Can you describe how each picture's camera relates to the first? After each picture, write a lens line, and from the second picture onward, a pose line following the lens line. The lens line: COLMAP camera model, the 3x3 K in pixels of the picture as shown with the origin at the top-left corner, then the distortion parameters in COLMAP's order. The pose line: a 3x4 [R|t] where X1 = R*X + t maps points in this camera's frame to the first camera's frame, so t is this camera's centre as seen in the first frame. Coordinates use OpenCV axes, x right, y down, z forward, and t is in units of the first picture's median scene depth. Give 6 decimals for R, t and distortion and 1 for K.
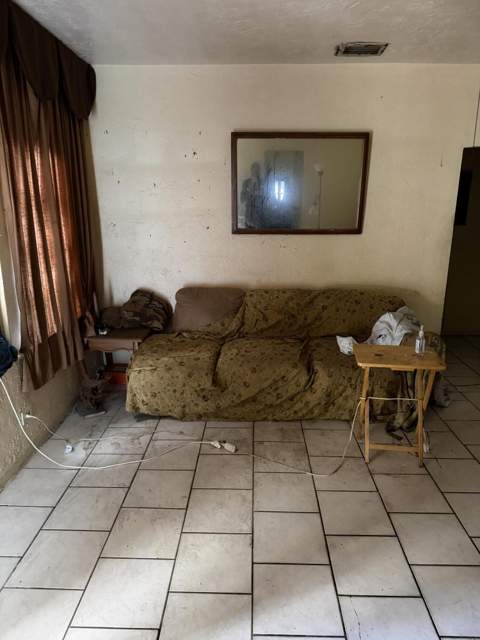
lens RADIAL K [[452.6, 0, 240.0], [0, 452.6, 320.0], [0, 0, 1]] dist [0.116168, -0.140619]
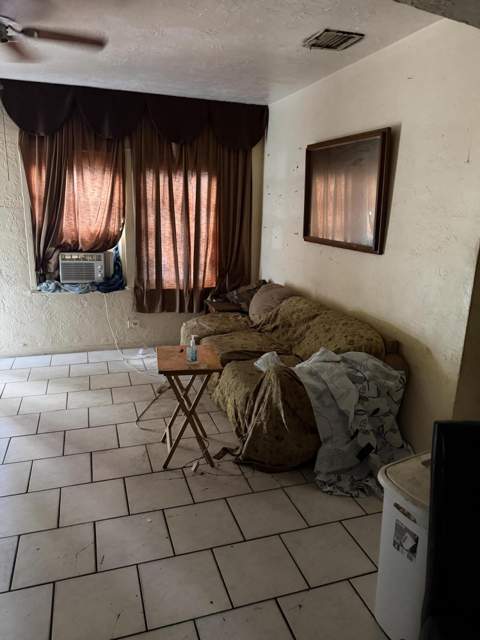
lens RADIAL K [[452.6, 0, 240.0], [0, 452.6, 320.0], [0, 0, 1]] dist [0.116168, -0.140619]
pose [[0.341778, 0.237016, -0.909402, 0.995581], [-0.275129, 0.950512, 0.144330, -0.137827], [0.898606, 0.200874, 0.390074, 0.531899]]
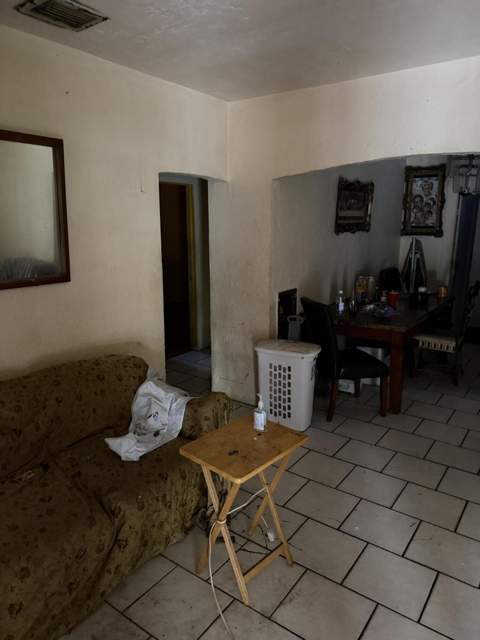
lens RADIAL K [[452.3, 0, 240.0], [0, 452.3, 320.0], [0, 0, 1]] dist [-0.007188, -0.003679]
pose [[0.565308, -0.184692, 0.803938, -0.166431], [0.215958, 0.973756, 0.071849, -0.133422], [-0.796109, 0.133000, 0.590358, 0.423521]]
